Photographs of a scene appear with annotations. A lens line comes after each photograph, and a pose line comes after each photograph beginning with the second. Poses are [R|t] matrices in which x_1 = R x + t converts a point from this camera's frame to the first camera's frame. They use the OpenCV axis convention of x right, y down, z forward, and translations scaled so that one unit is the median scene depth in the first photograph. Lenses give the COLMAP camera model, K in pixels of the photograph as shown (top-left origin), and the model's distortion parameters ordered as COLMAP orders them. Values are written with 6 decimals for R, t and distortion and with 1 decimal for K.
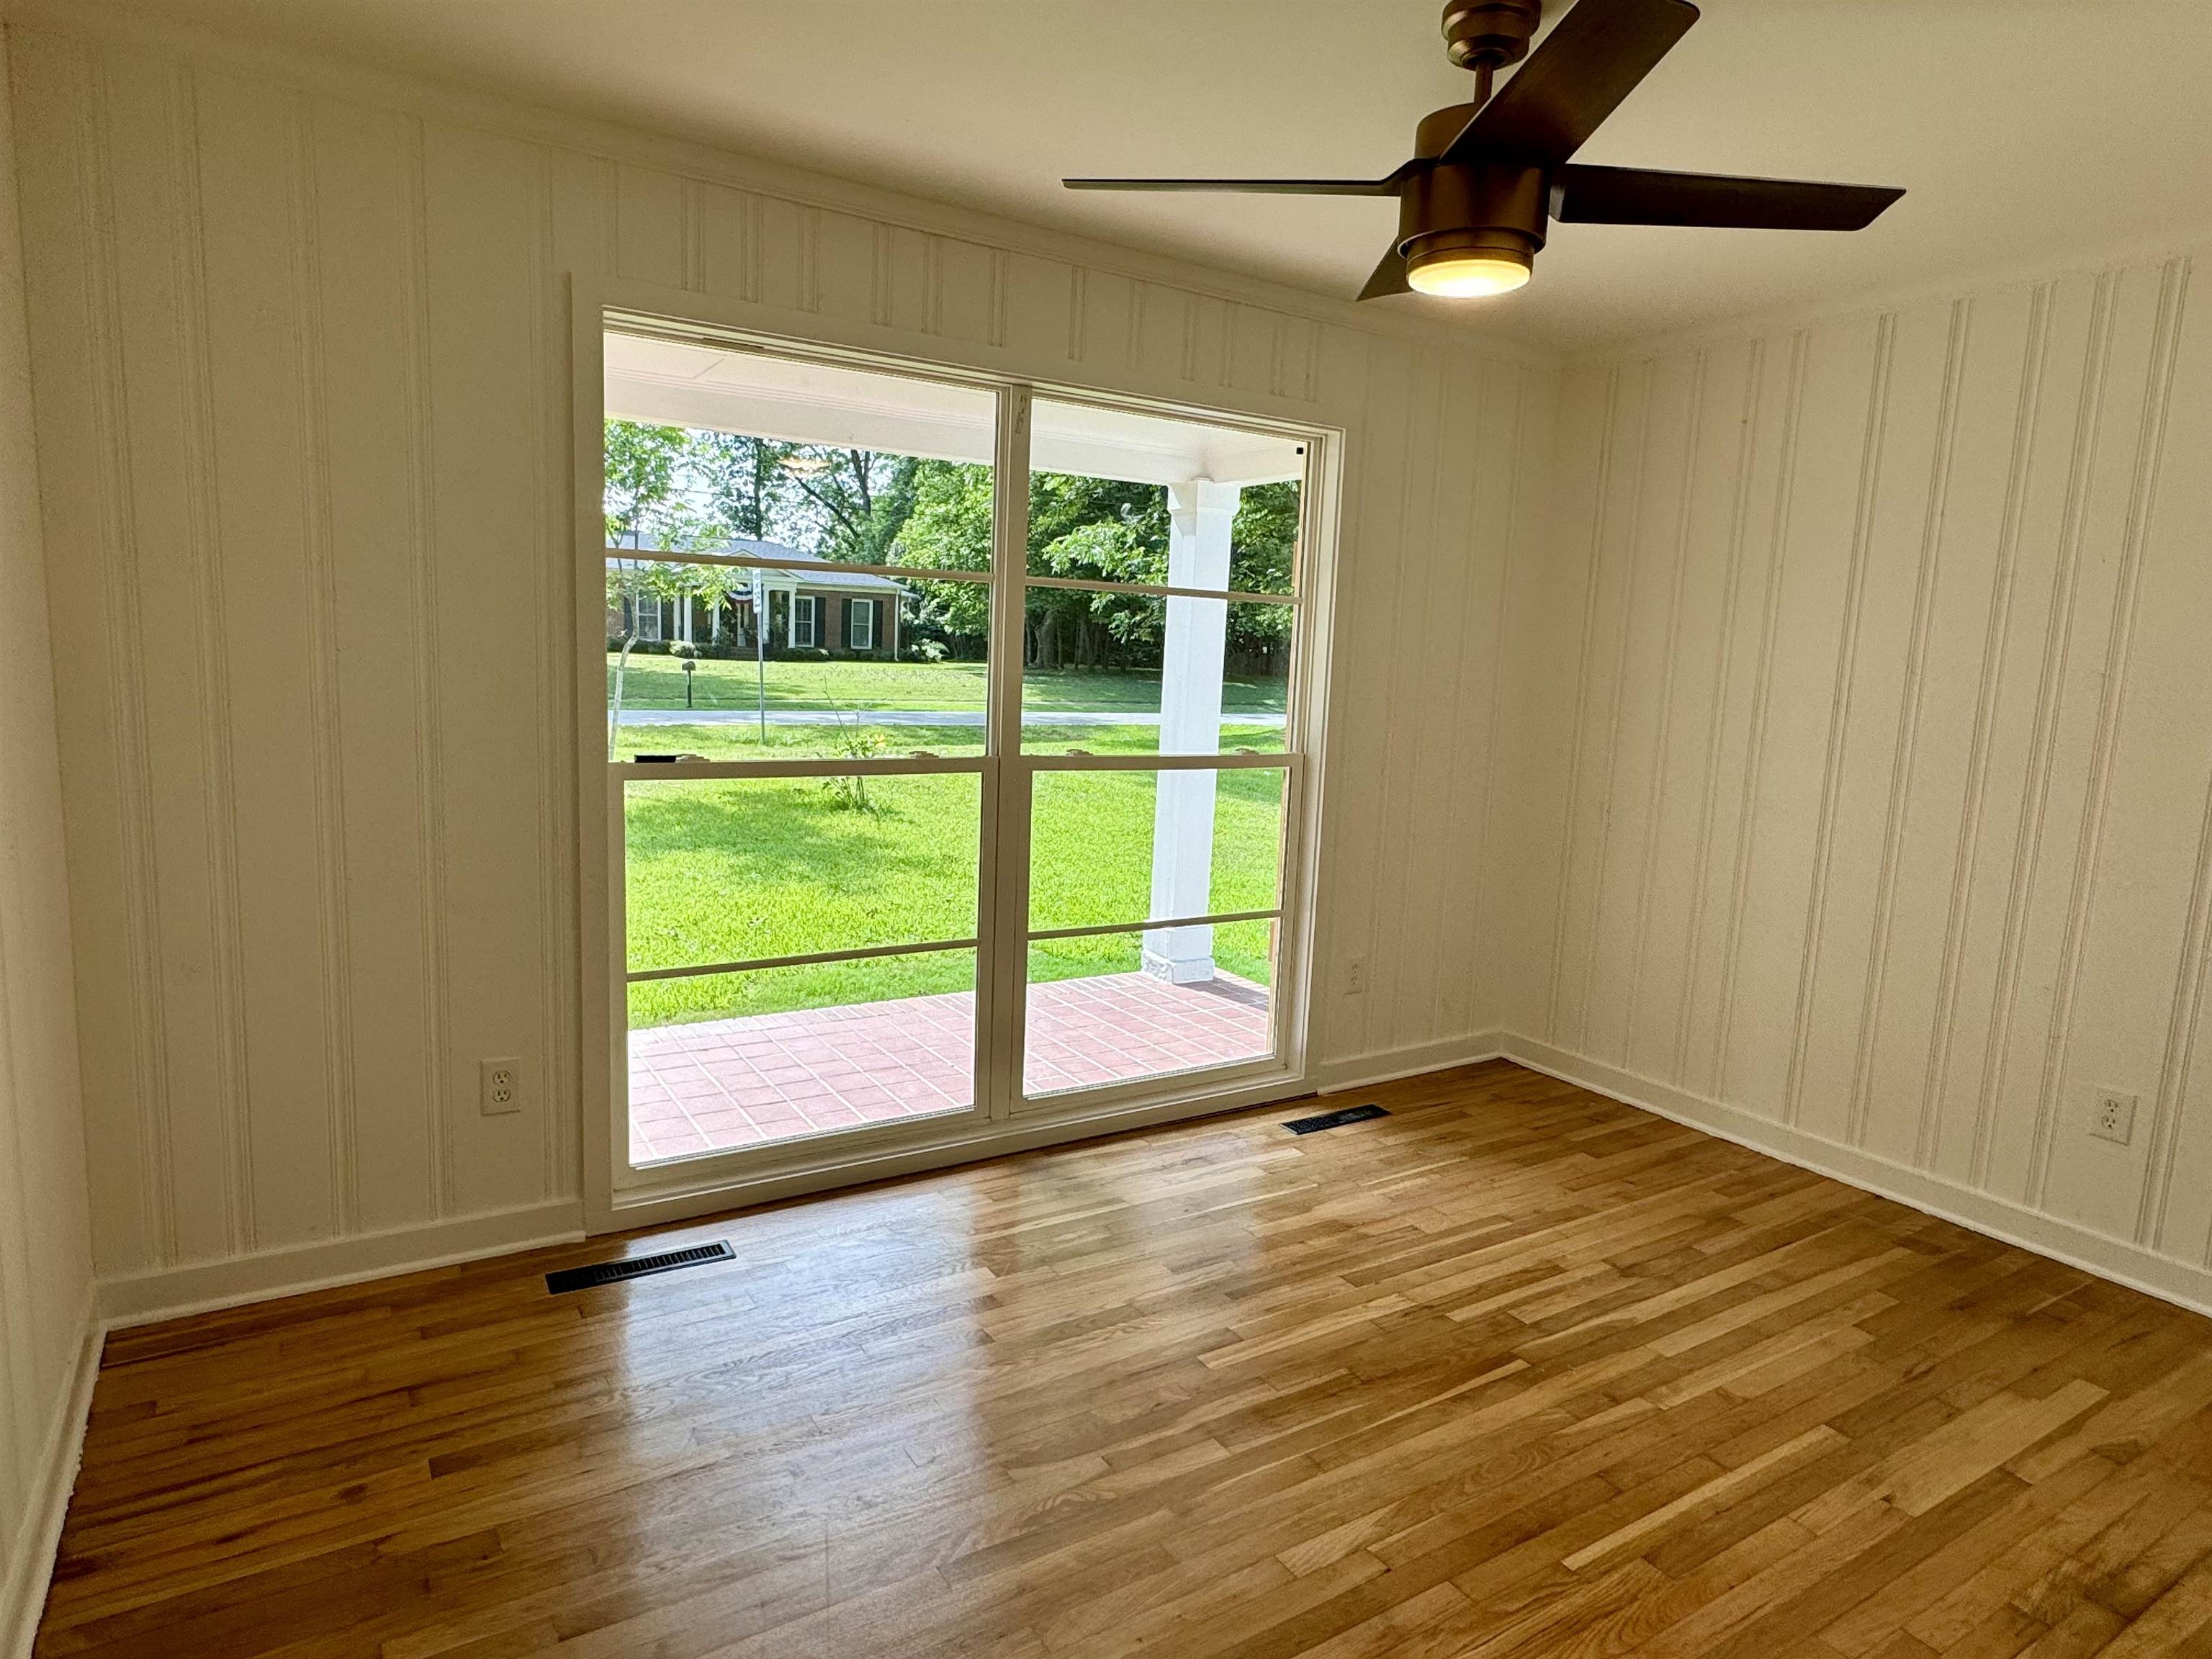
lens RADIAL K [[1279.5, 0, 1093.7], [0, 1279.5, 811.7], [0, 0, 1]] dist [0.000881, 0.000638]
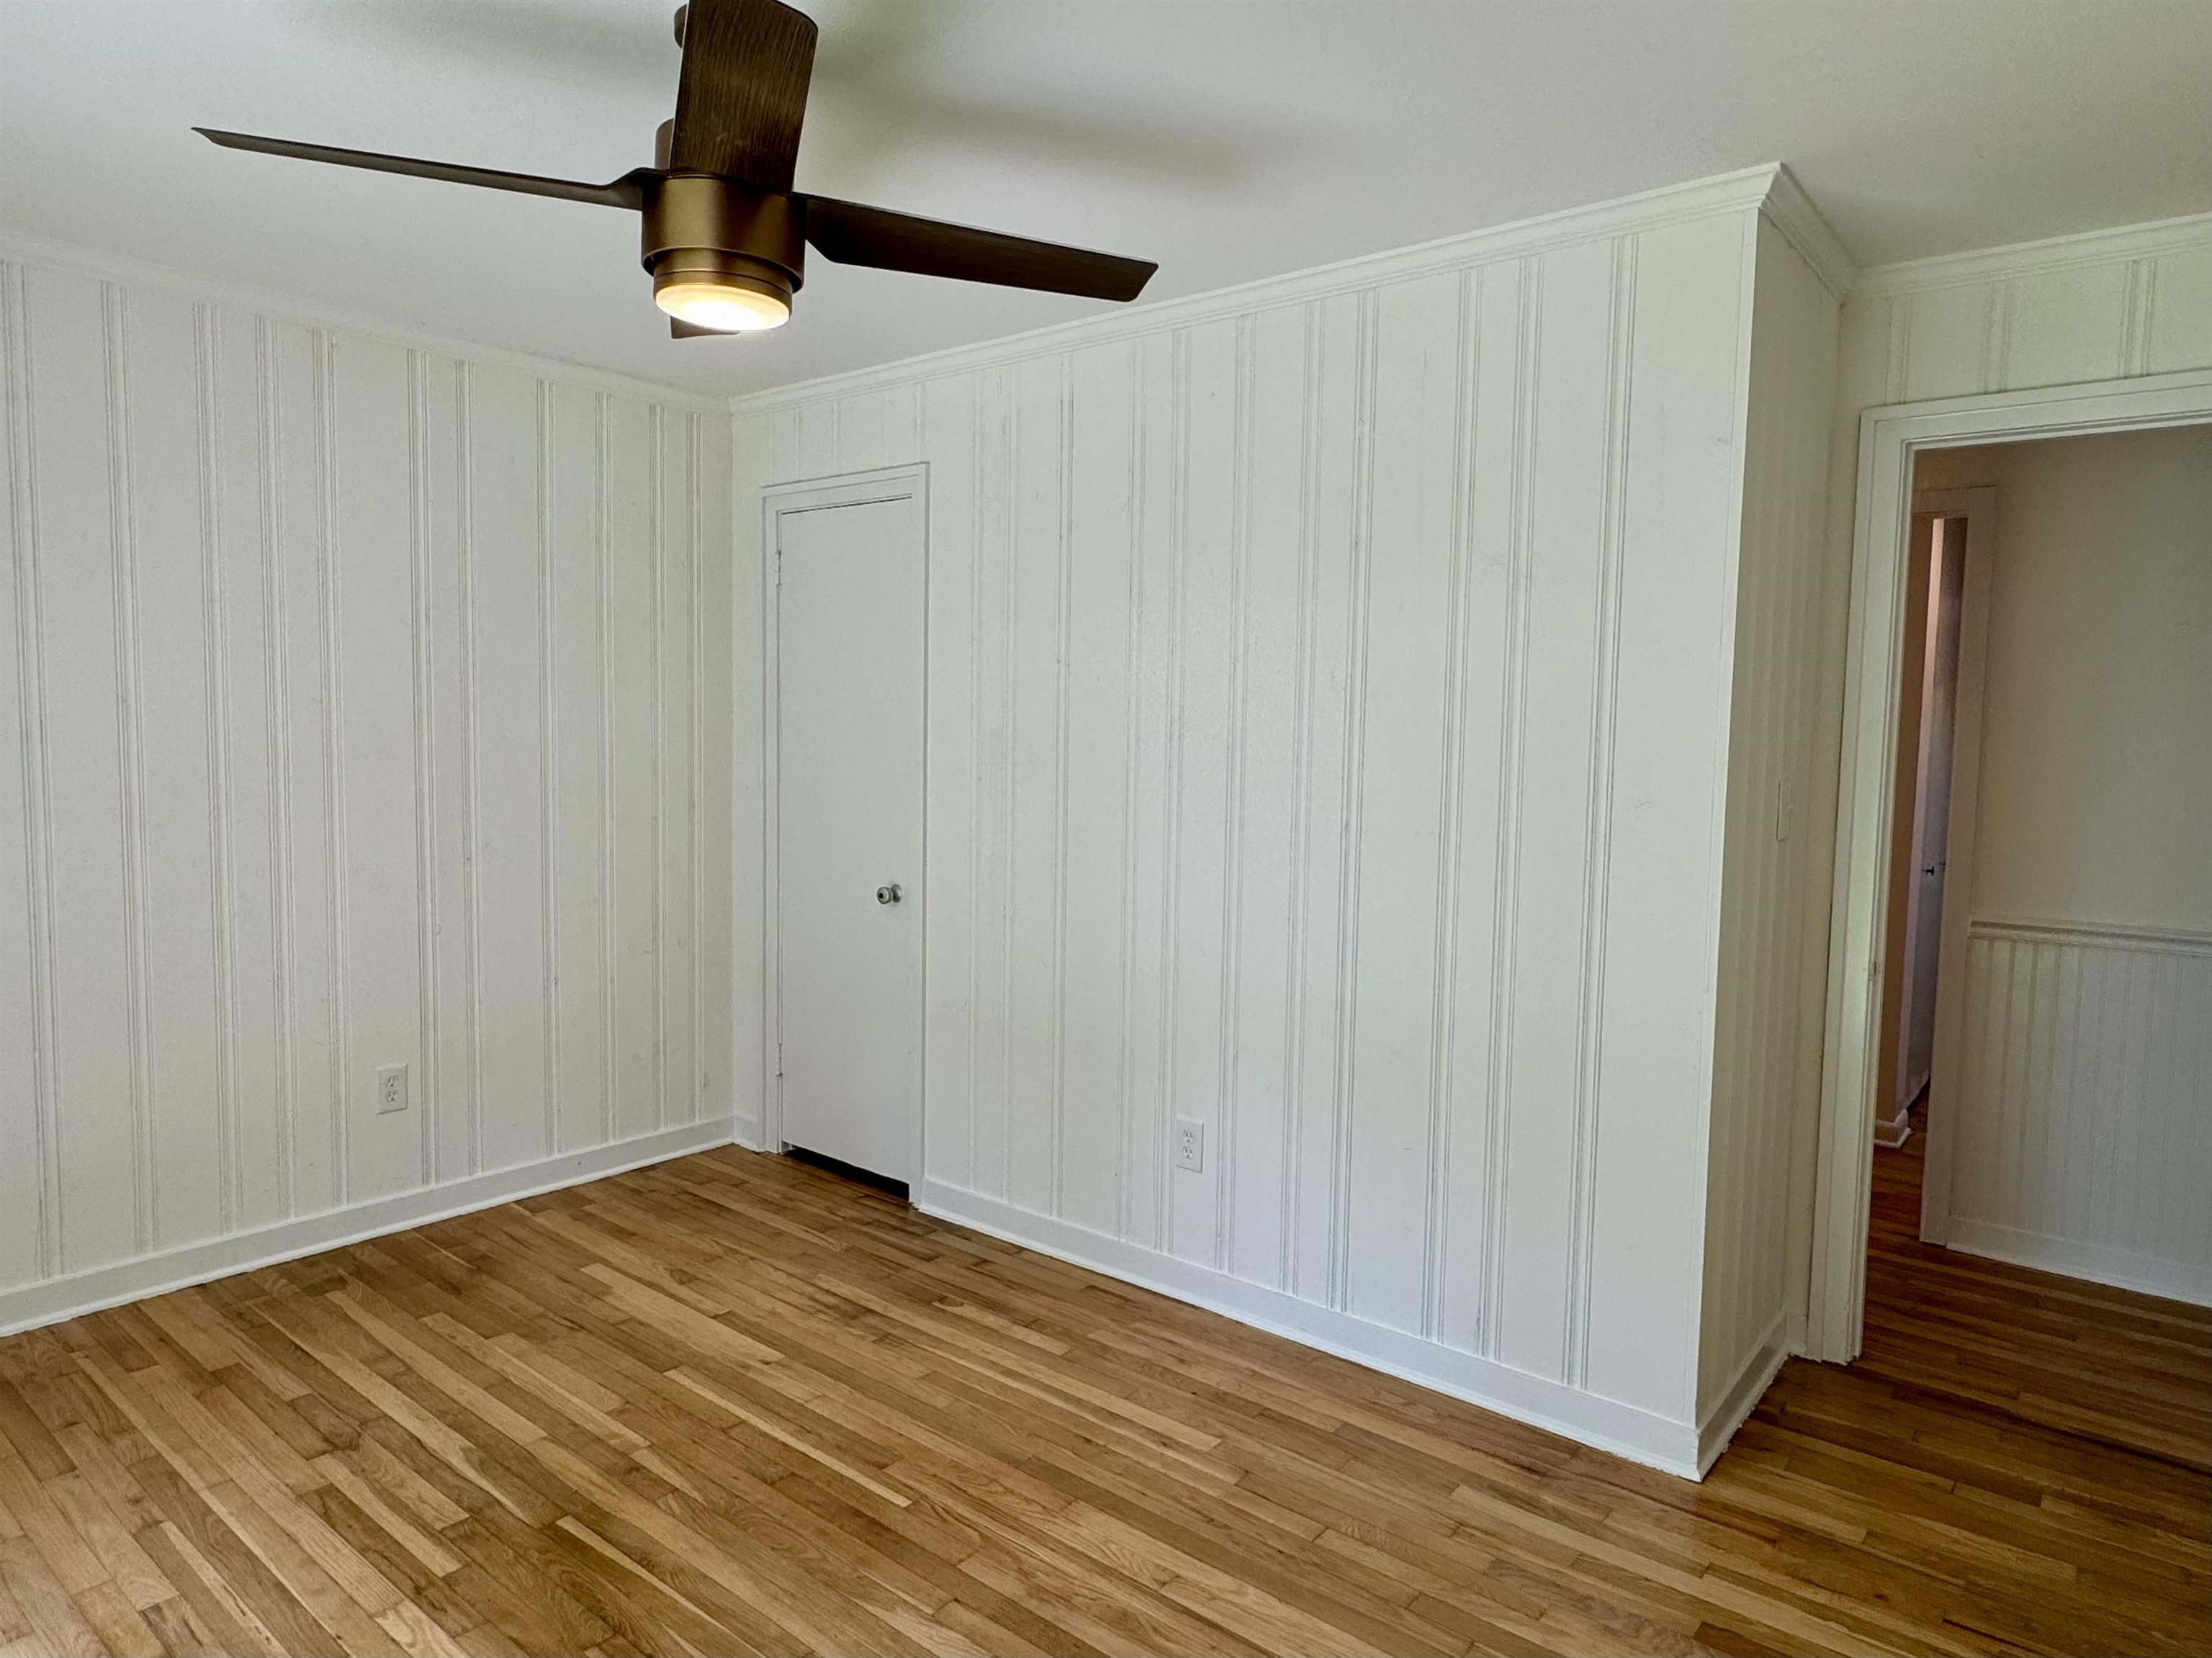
lens RADIAL K [[1354.3, 0, 1106.0], [0, 1354.3, 829.0], [0, 0, 1]] dist [-0.003121, 0.000252]
pose [[-0.321347, -0.118698, 0.939493, -0.548097], [0.086600, 0.984272, 0.153977, -0.128969], [-0.942993, 0.130840, -0.306014, 0.819891]]
